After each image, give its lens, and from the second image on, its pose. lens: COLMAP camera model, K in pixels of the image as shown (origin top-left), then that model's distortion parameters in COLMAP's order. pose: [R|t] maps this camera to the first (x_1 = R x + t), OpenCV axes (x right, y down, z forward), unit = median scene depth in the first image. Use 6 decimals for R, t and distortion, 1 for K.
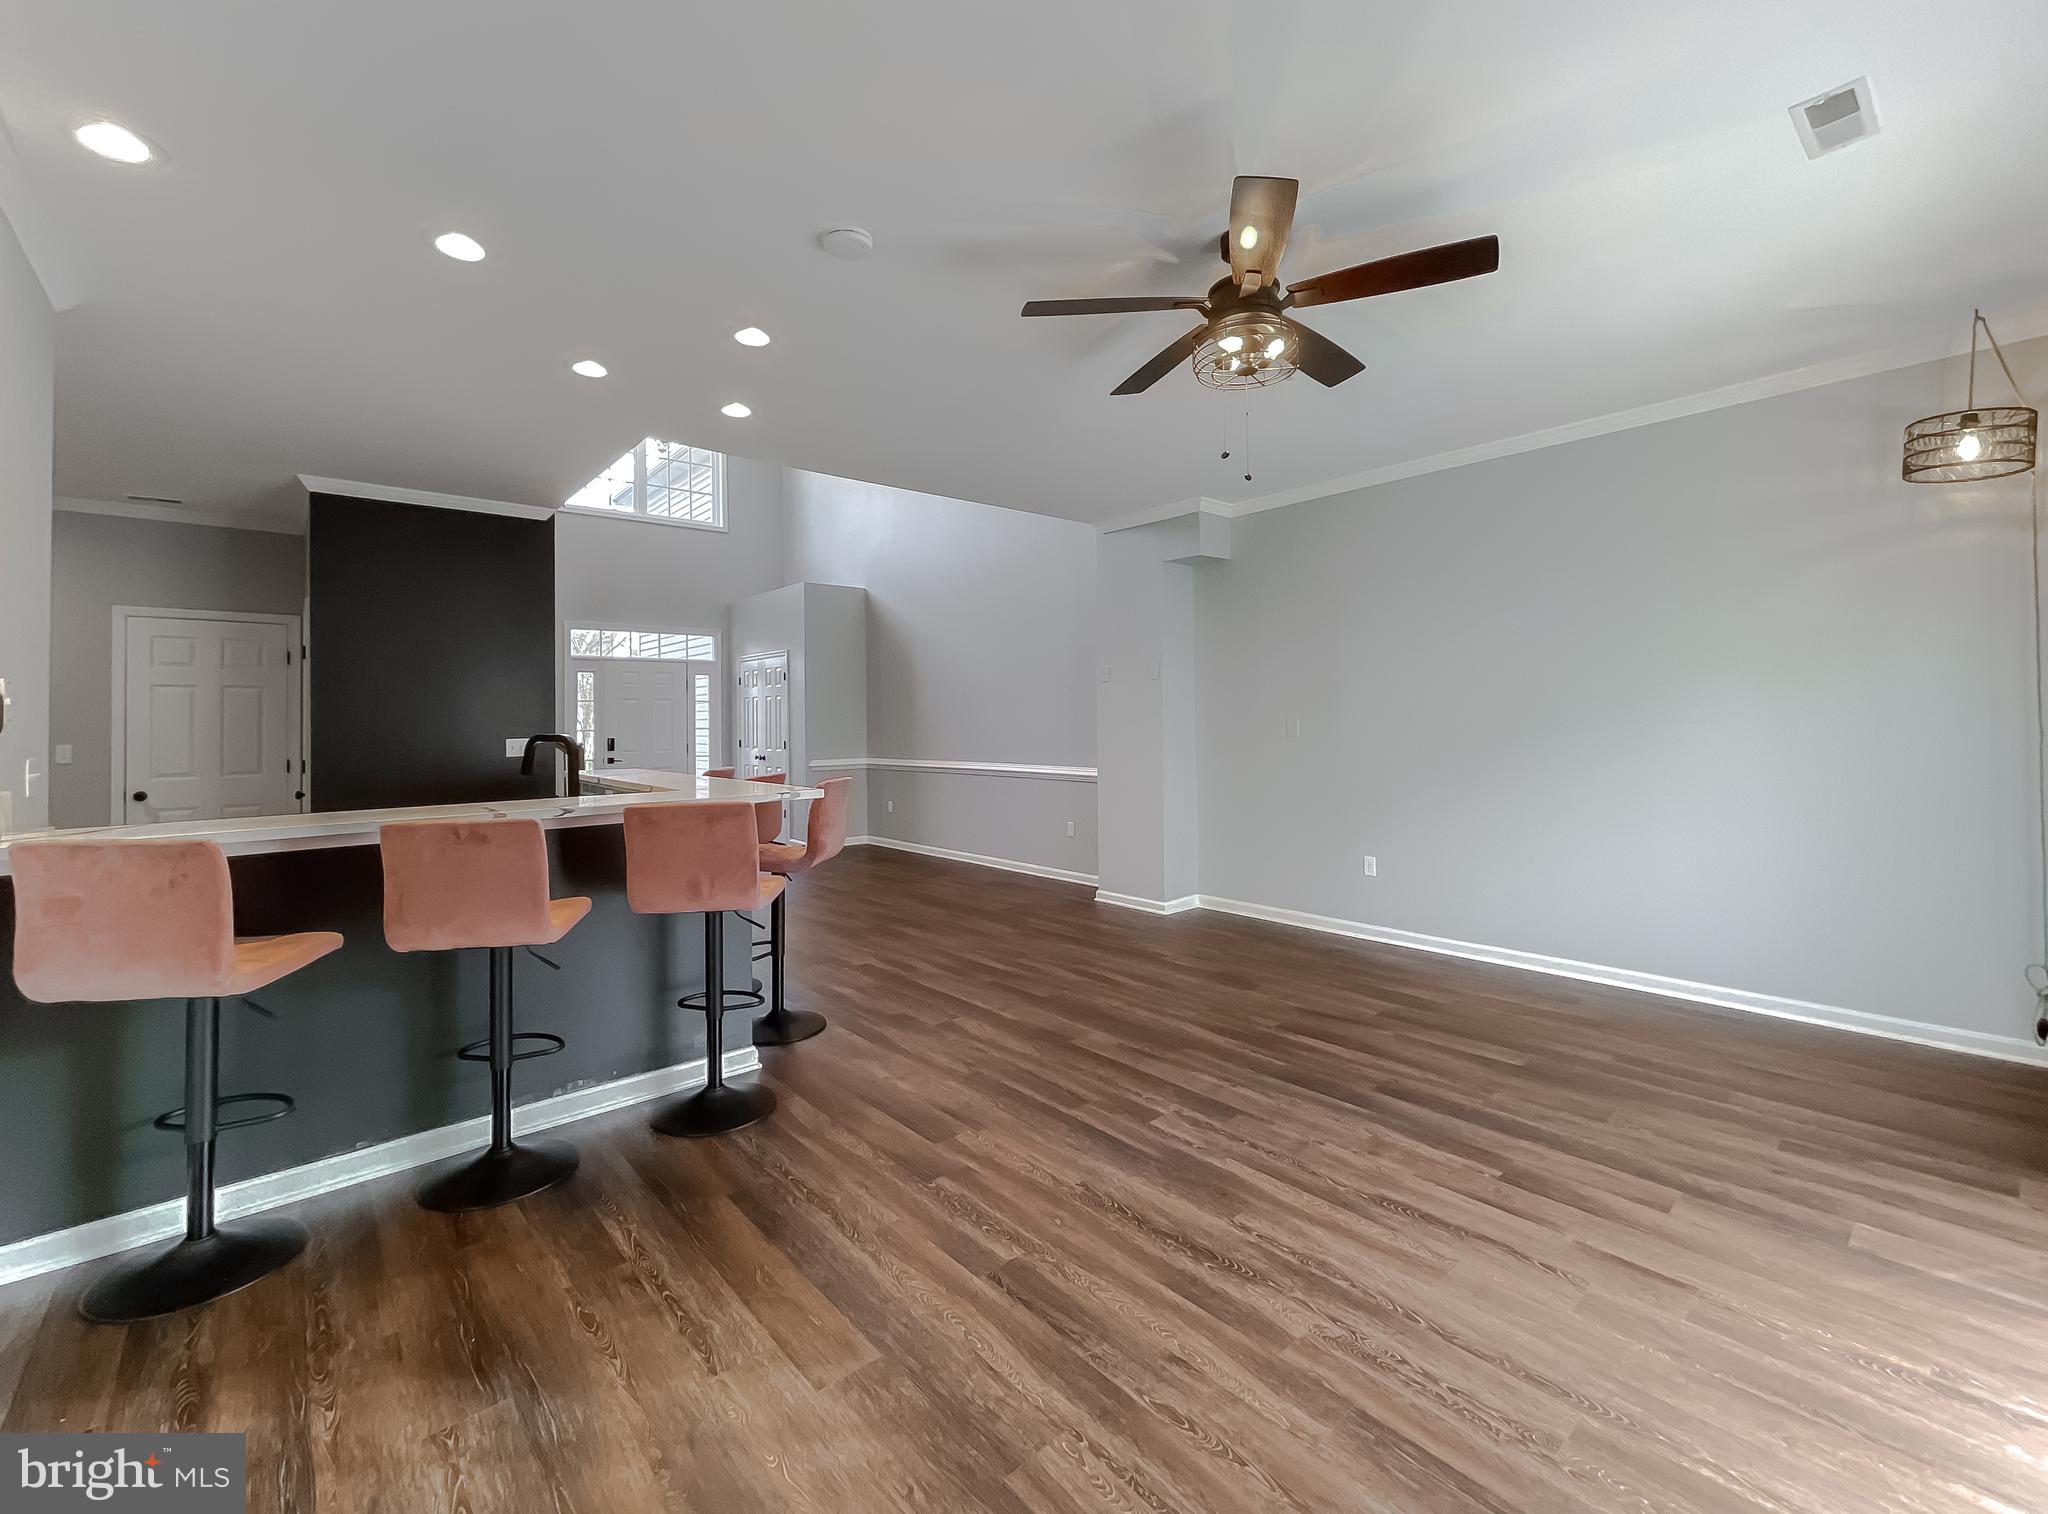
lens RADIAL K [[857.9, 0, 1037.5], [0, 857.9, 709.8], [0, 0, 1]] dist [-0.000815, -0.000286]
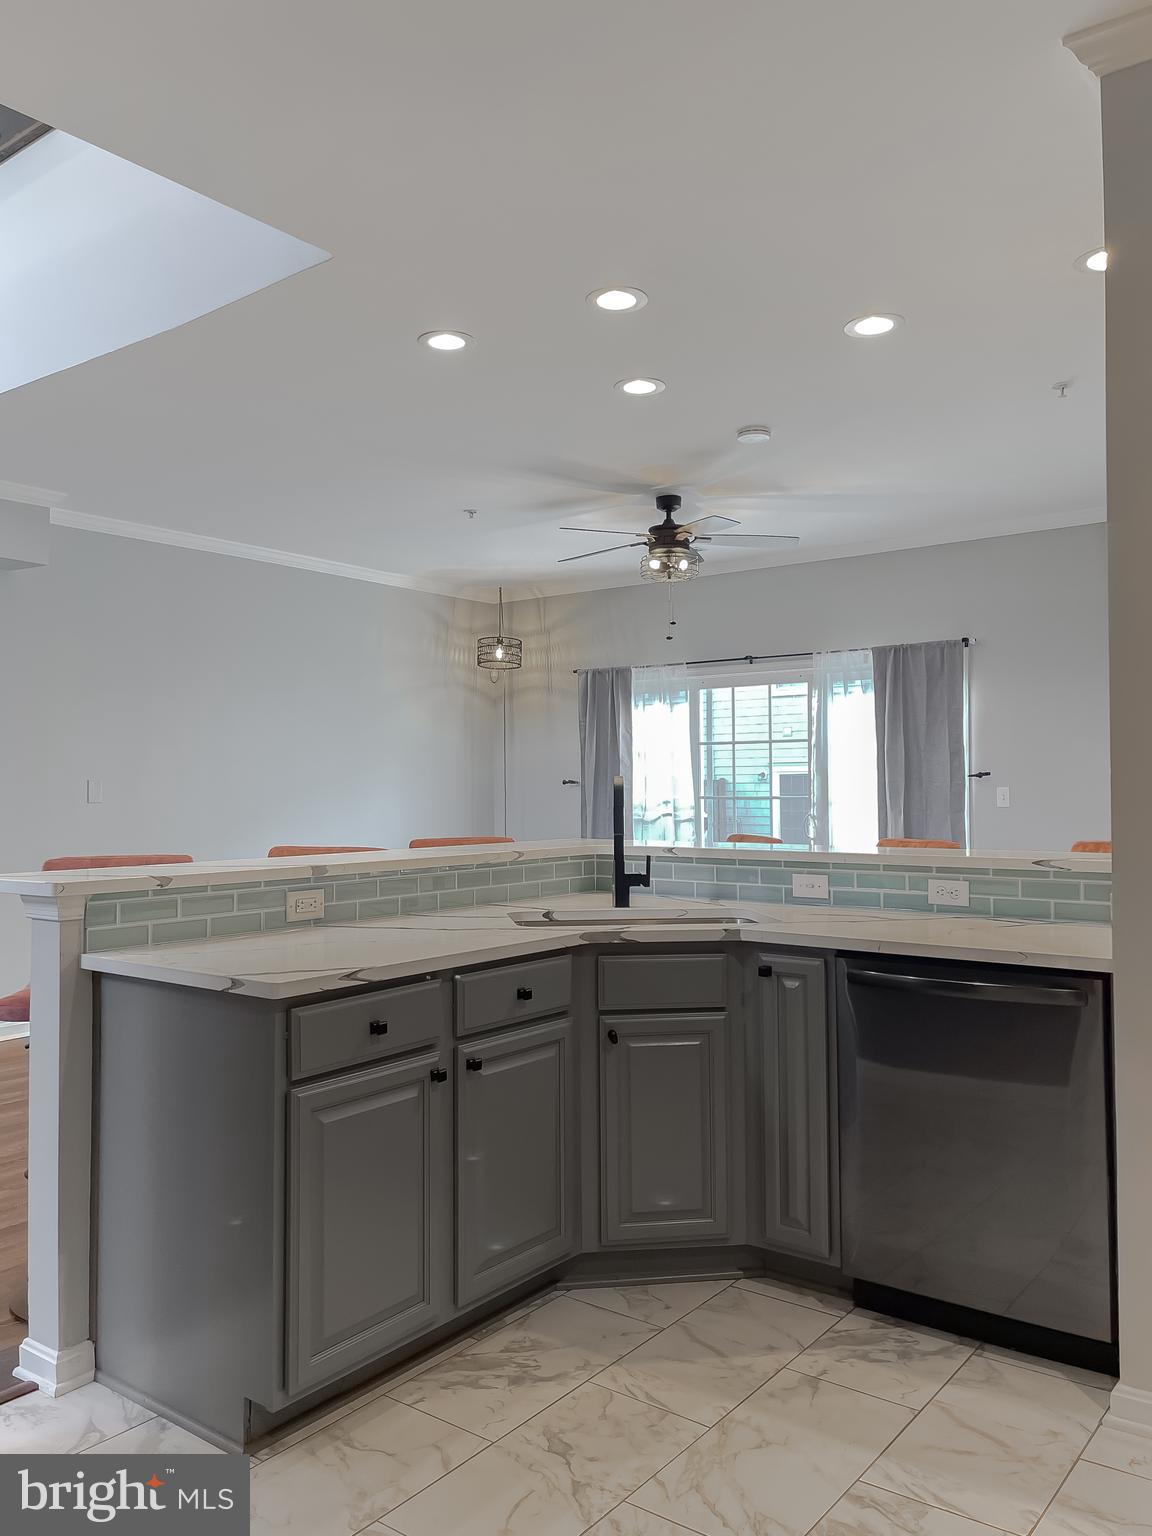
lens RADIAL K [[1179.5, 0, 567.0], [0, 1179.5, 765.7], [0, 0, 1]] dist [0.089756, -0.112605]
pose [[-0.187304, 0.033482, 0.981731, -1.714113], [-0.003741, 0.999387, -0.034798, 0.061271], [-0.982295, -0.010190, -0.187064, 1.369001]]
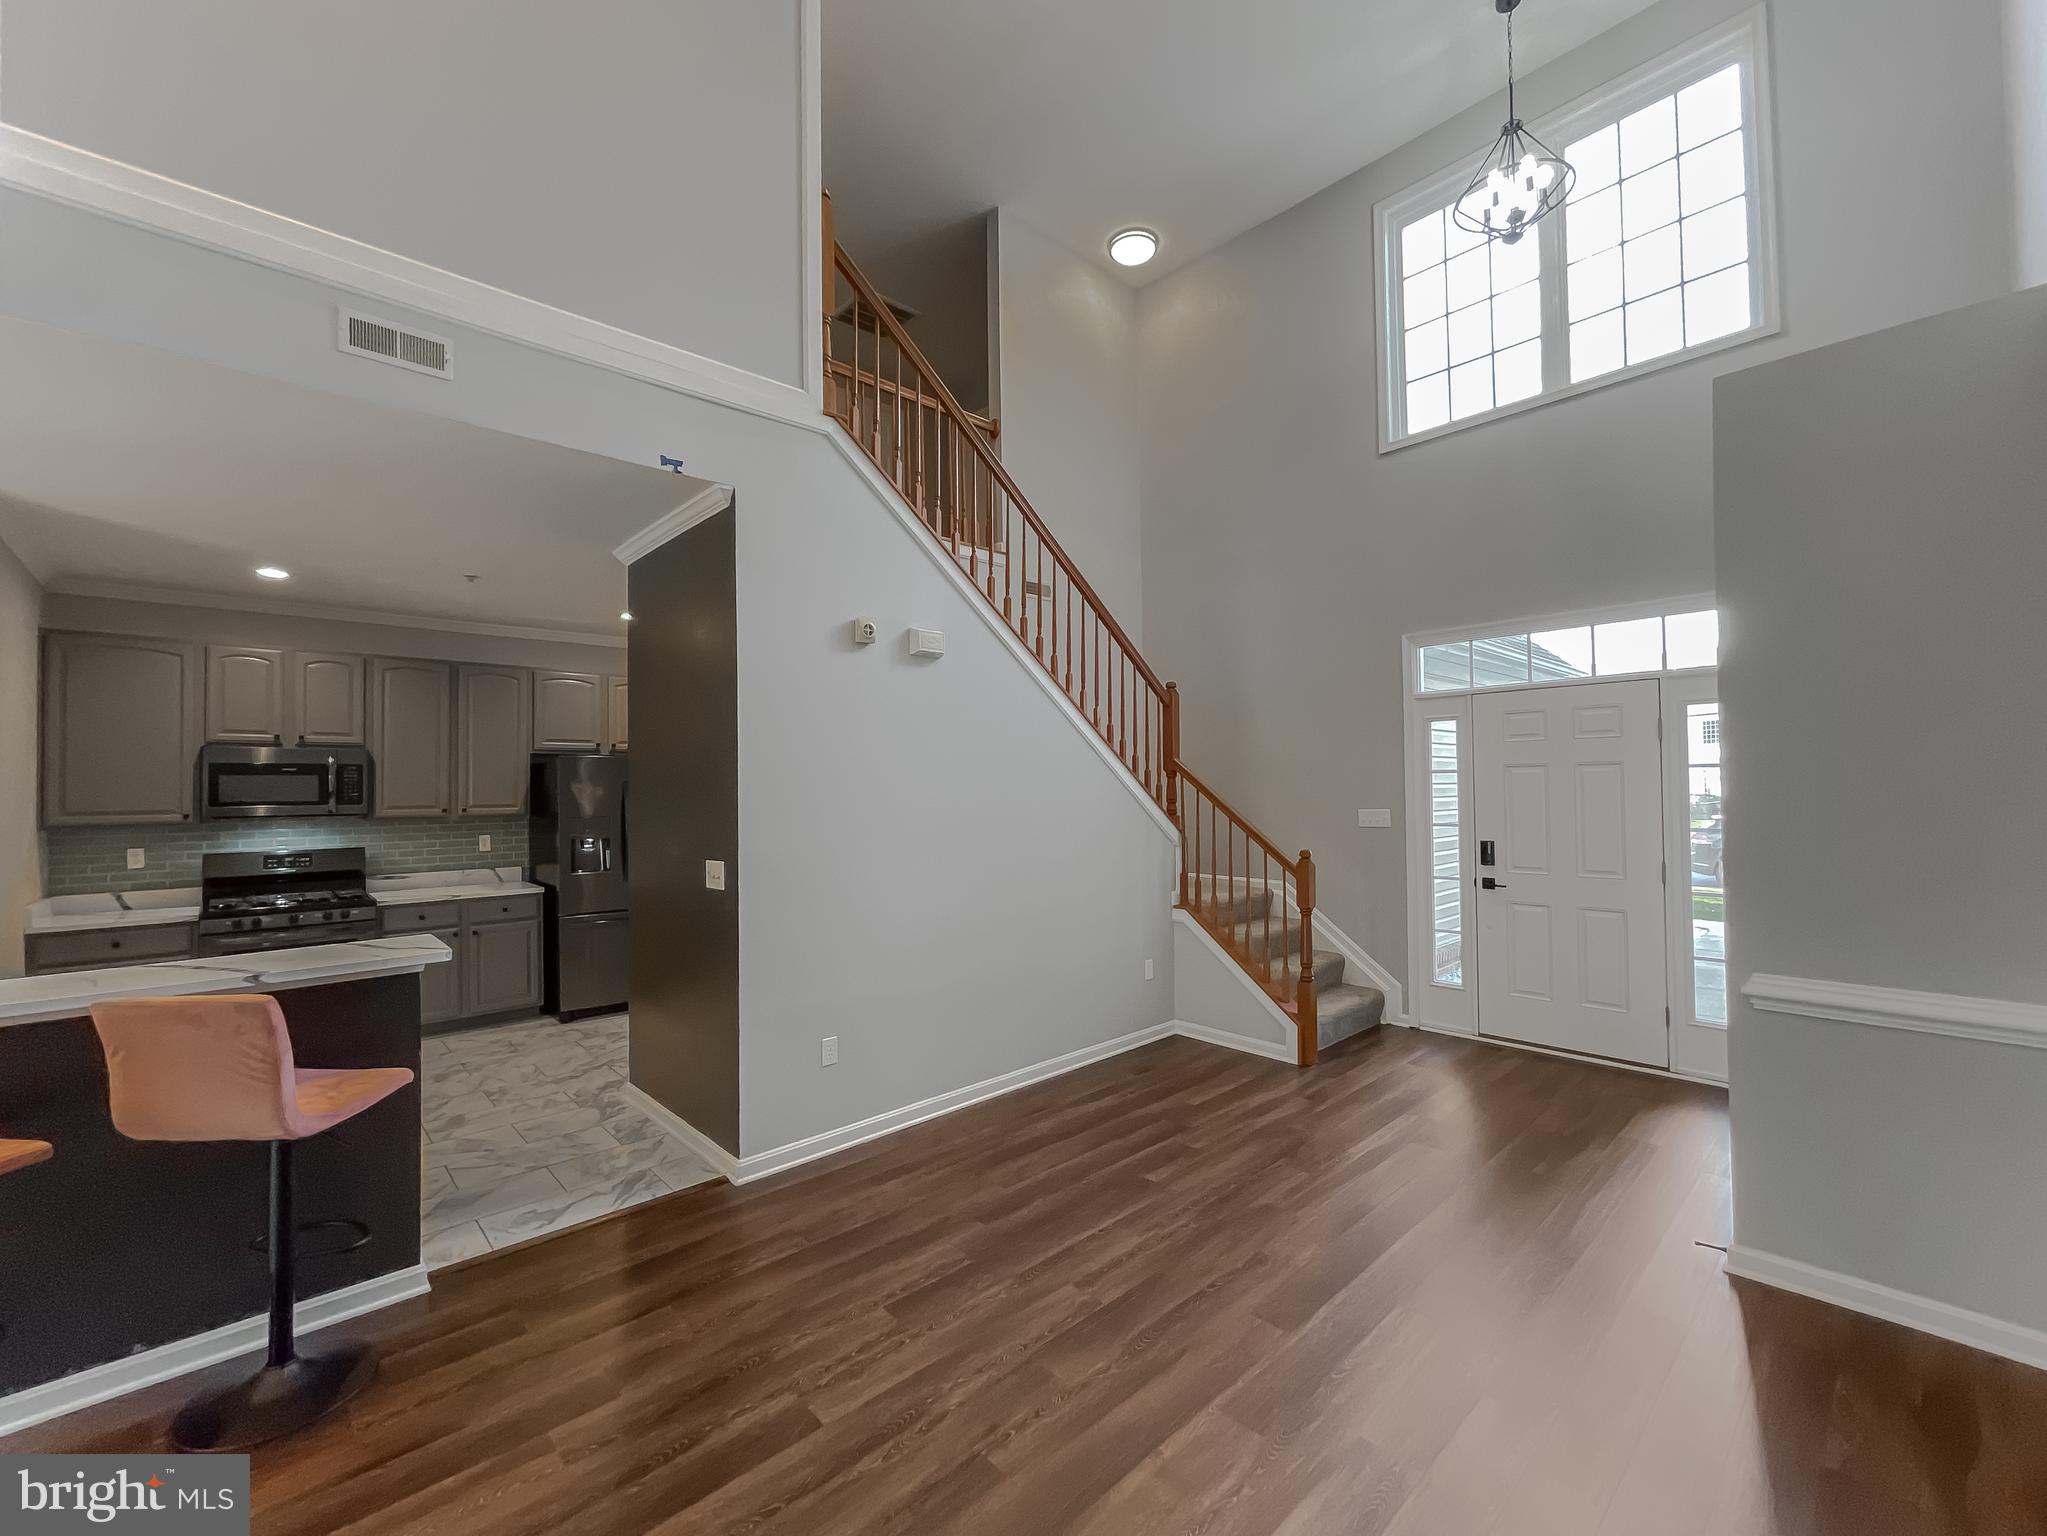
lens RADIAL K [[859.5, 0, 1023.5], [0, 859.5, 768.0], [0, 0, 1]] dist [-0.000082, 0.000221]
pose [[0.022561, -0.007543, -0.999717, 0.079293], [0.025139, 0.999660, -0.006975, -0.046771], [0.999429, -0.024975, 0.022742, 2.180204]]
